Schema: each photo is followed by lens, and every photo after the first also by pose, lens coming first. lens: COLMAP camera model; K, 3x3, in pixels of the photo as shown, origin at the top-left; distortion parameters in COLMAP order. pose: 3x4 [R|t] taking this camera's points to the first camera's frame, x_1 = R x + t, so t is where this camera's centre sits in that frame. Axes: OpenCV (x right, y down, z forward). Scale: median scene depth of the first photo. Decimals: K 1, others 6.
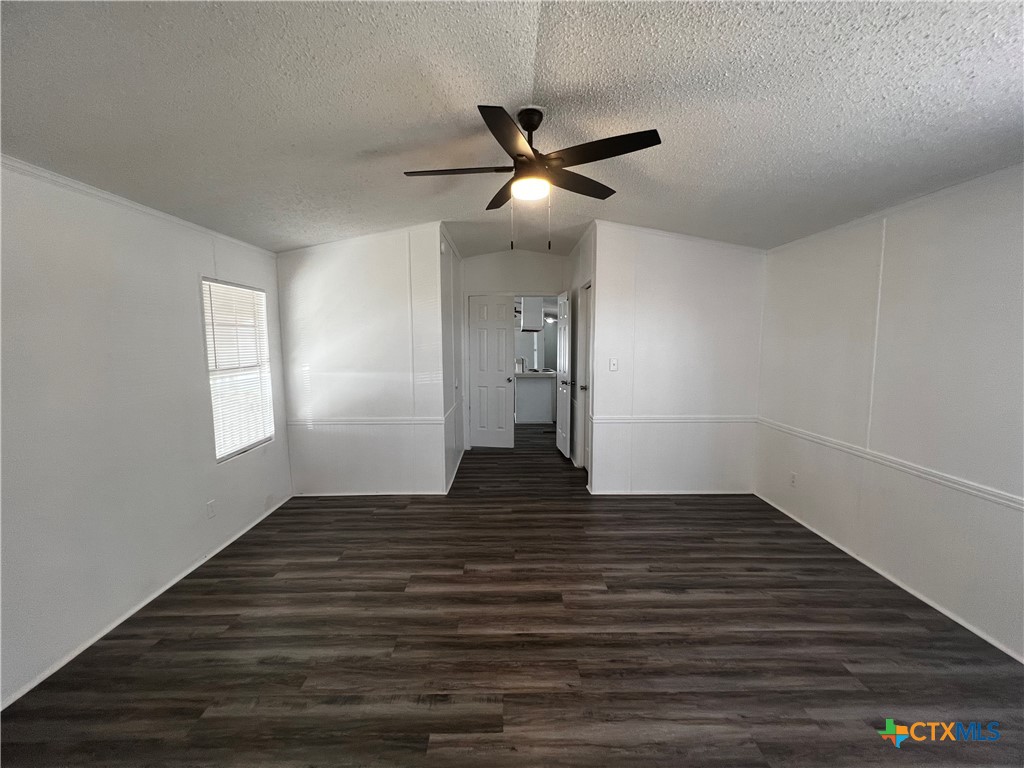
lens RADIAL K [[410.4, 0, 512.0], [0, 410.4, 384.0], [0, 0, 1]] dist [0.000691, 0.000113]
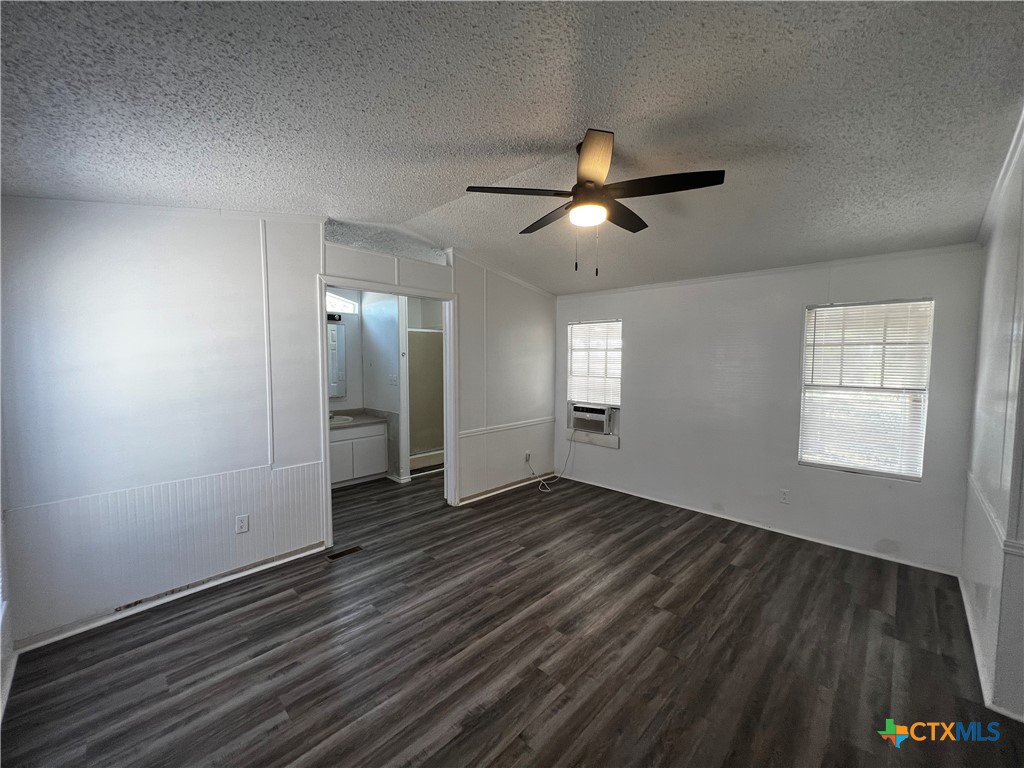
lens RADIAL K [[410.4, 0, 512.0], [0, 410.4, 384.0], [0, 0, 1]] dist [0.000691, 0.000113]
pose [[-0.702504, 0.052364, -0.709751, 0.847039], [-0.072871, 0.986755, 0.144928, -0.178309], [0.707939, 0.153533, -0.689384, 1.488238]]
